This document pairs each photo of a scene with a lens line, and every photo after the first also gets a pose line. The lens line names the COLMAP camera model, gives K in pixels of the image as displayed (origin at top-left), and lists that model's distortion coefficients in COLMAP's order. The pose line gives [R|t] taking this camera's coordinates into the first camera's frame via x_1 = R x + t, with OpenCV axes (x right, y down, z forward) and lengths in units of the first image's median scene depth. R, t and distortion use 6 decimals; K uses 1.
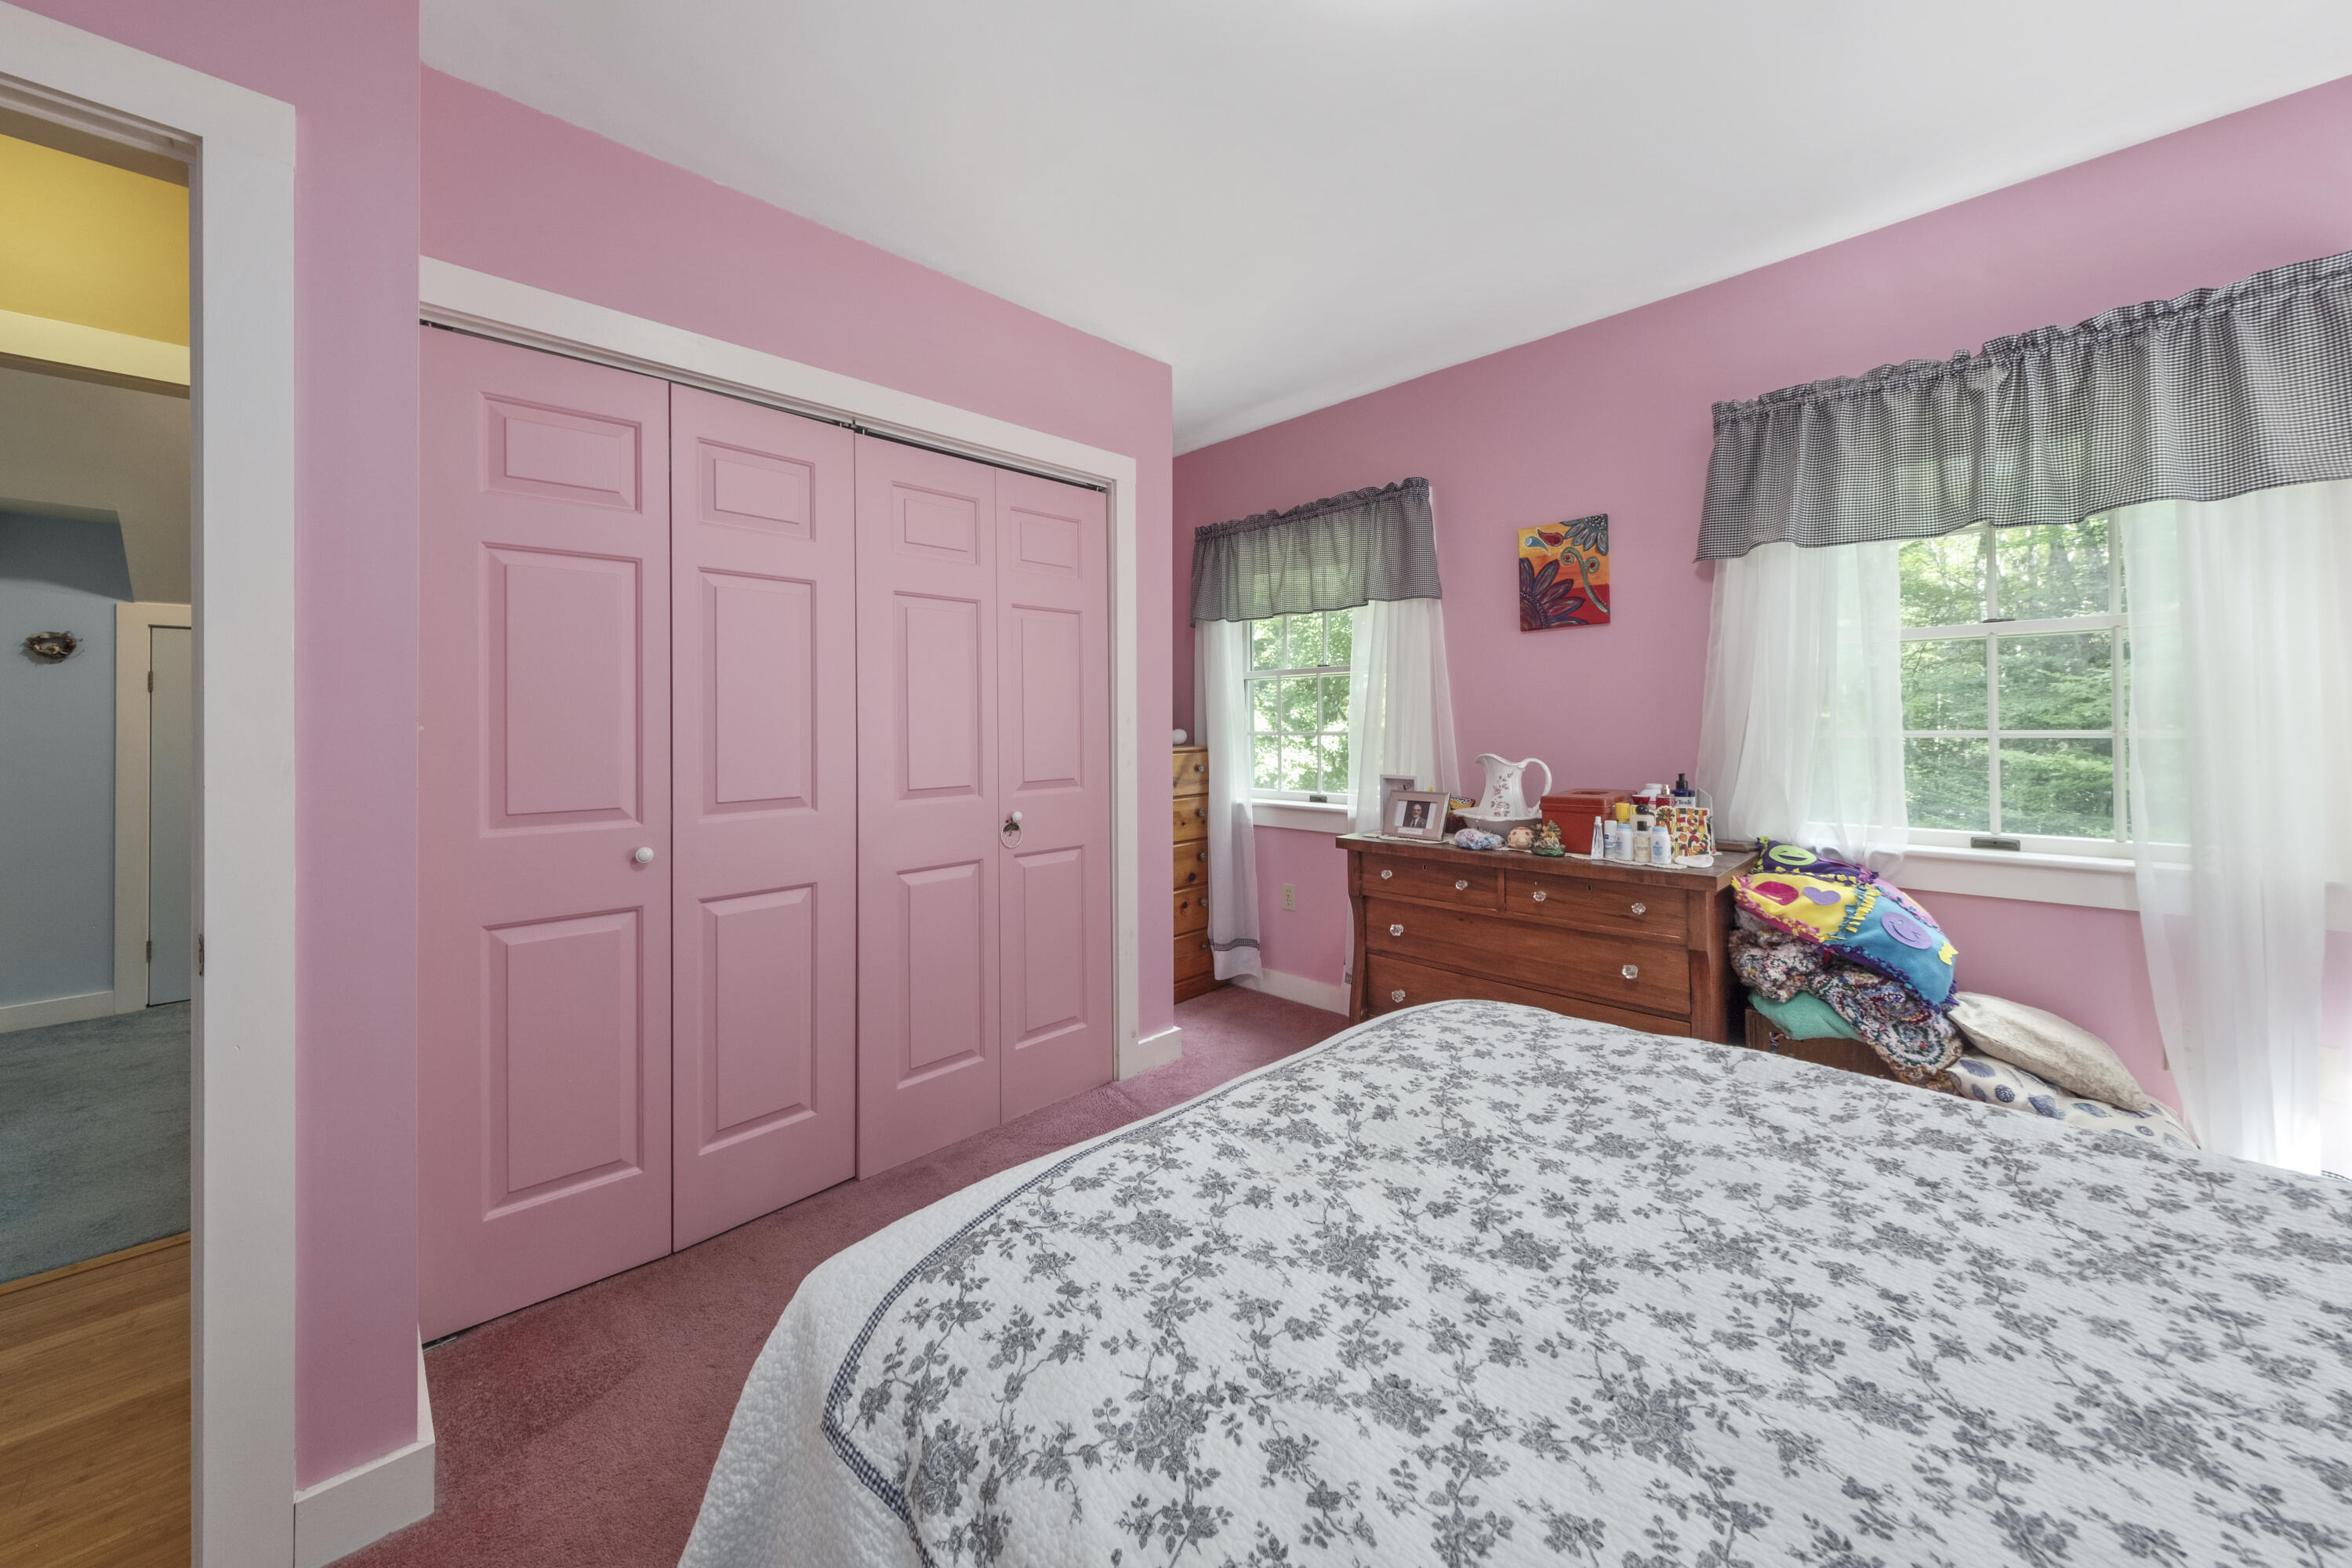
lens RADIAL K [[836.2, 0, 1115.5], [0, 836.2, 720.7], [0, 0, 1]] dist [-0.004682, 0.000069]
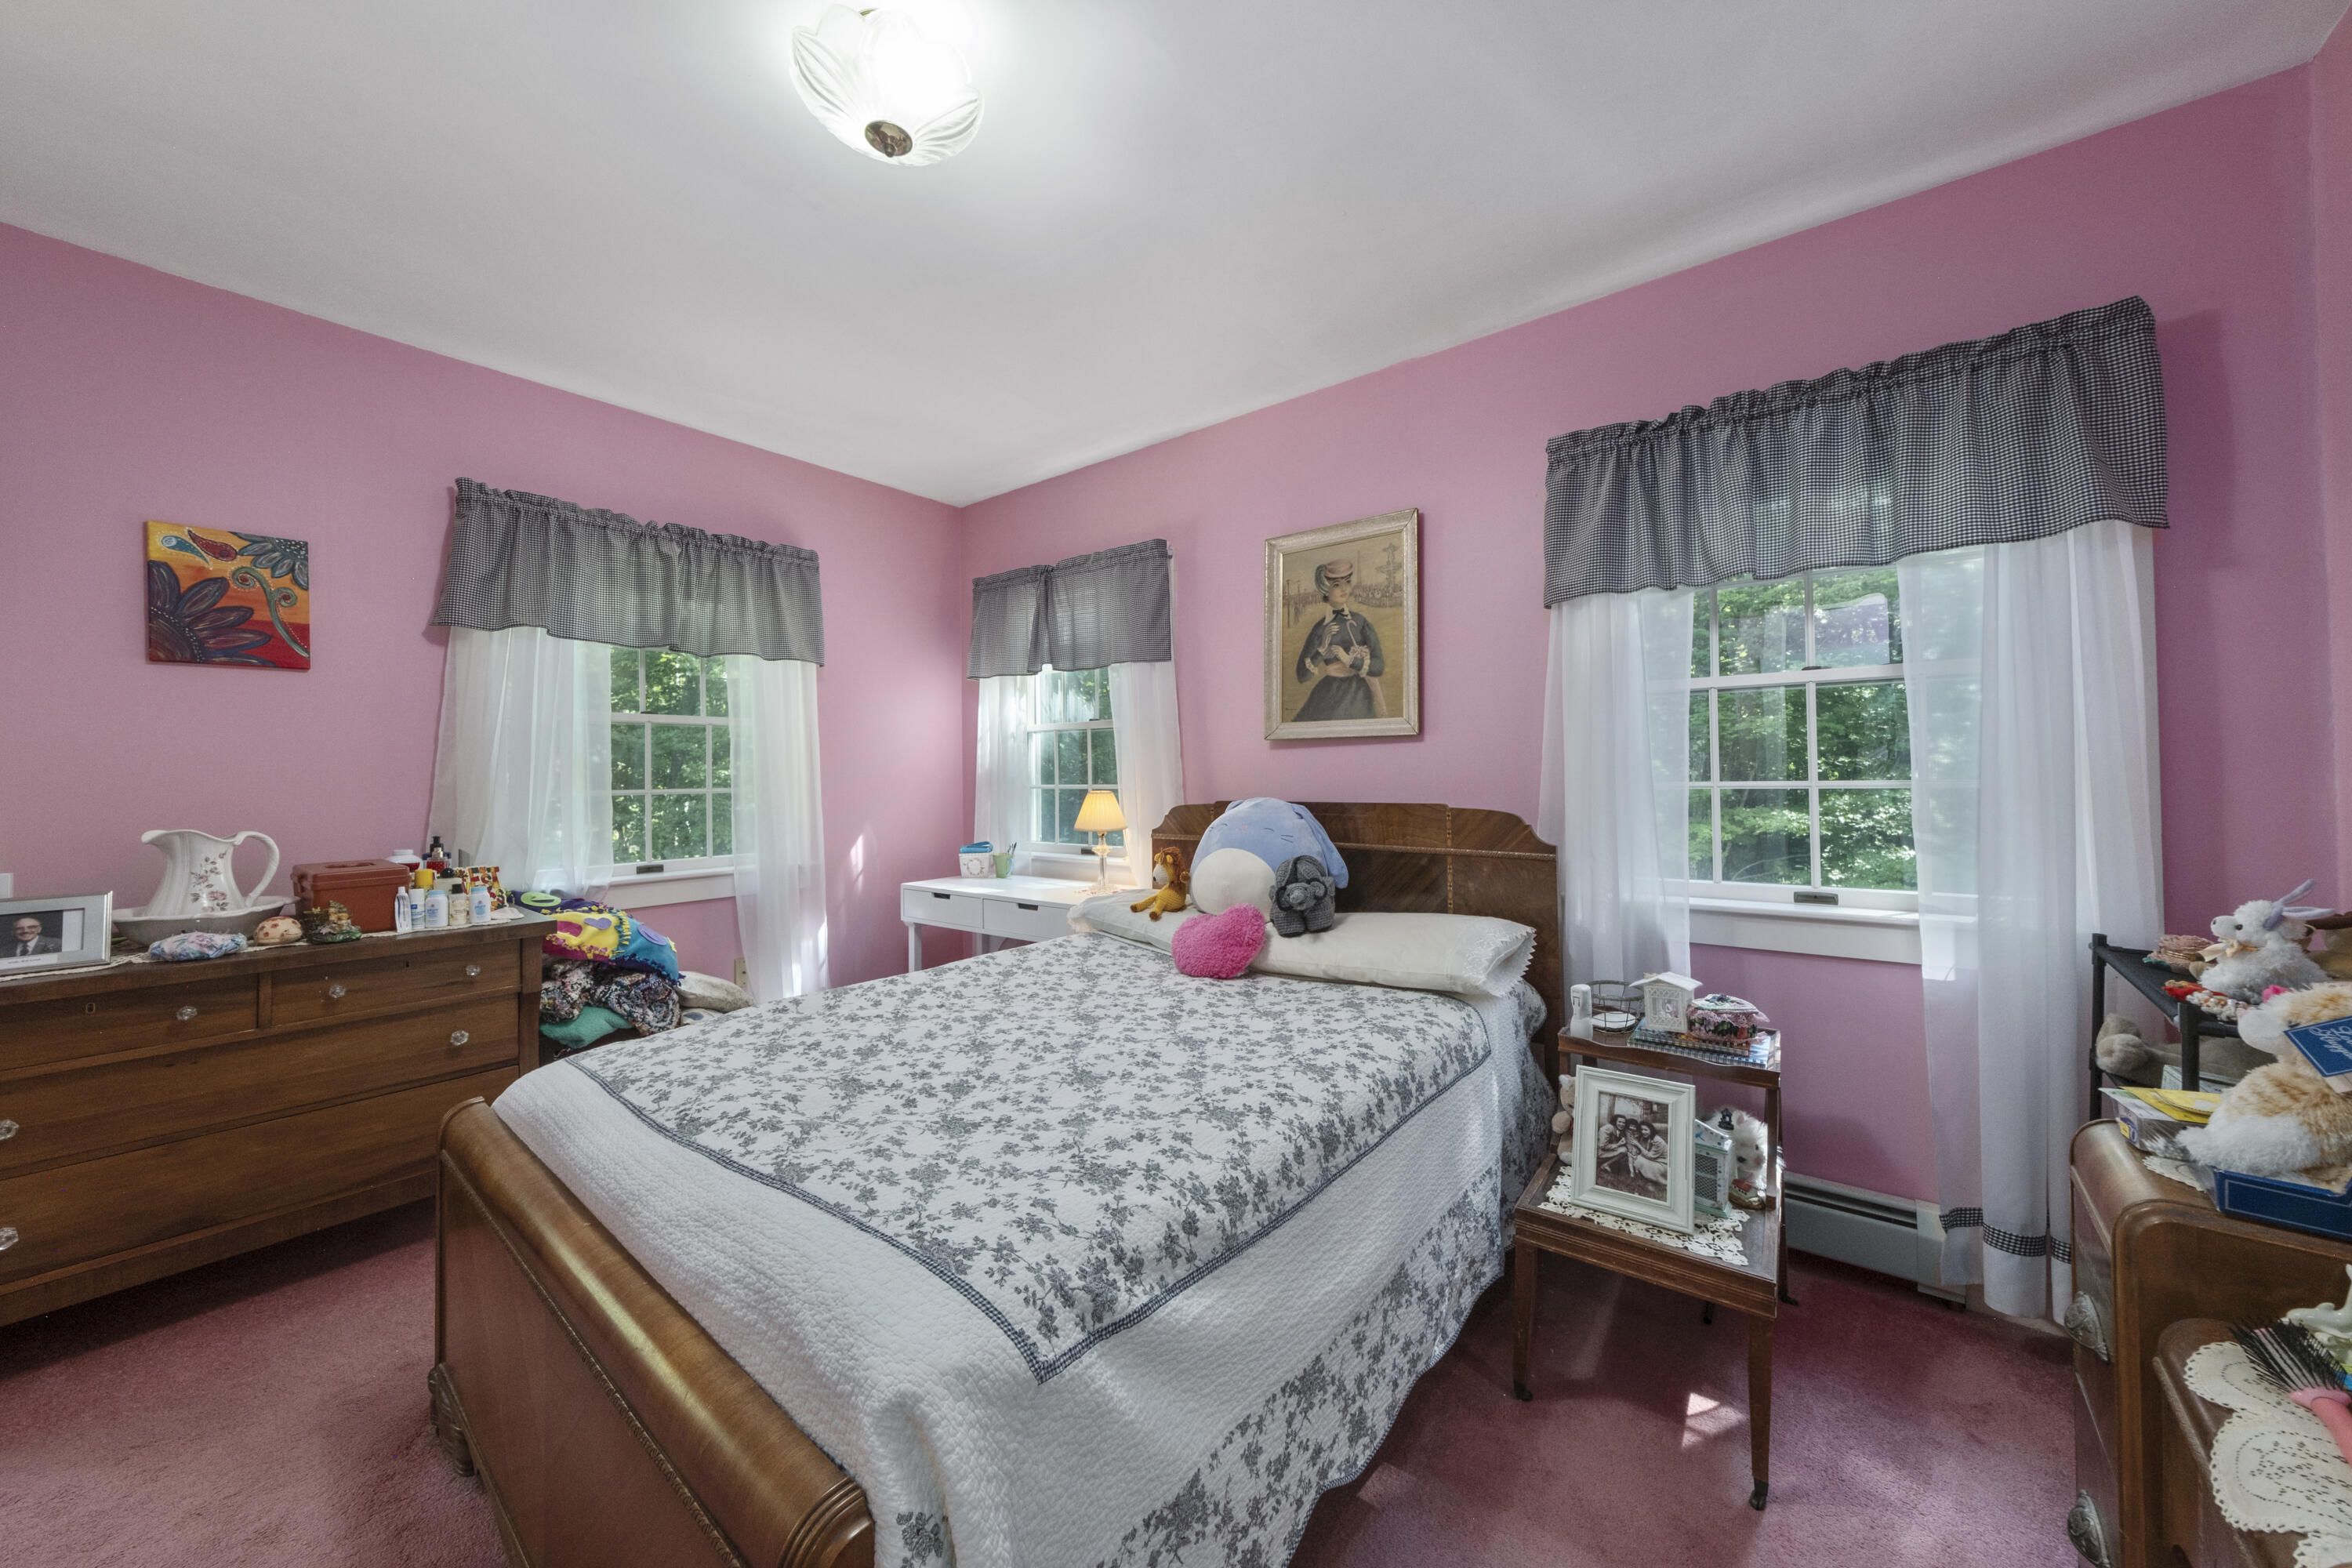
lens RADIAL K [[836.2, 0, 1172.8], [0, 836.2, 772.3], [0, 0, 1]] dist [-0.004682, 0.000069]
pose [[-0.139918, 0.014009, 0.990064, -0.534293], [0.007353, 0.999887, -0.013109, 0.008365], [-0.990136, 0.005446, -0.140006, 0.341219]]
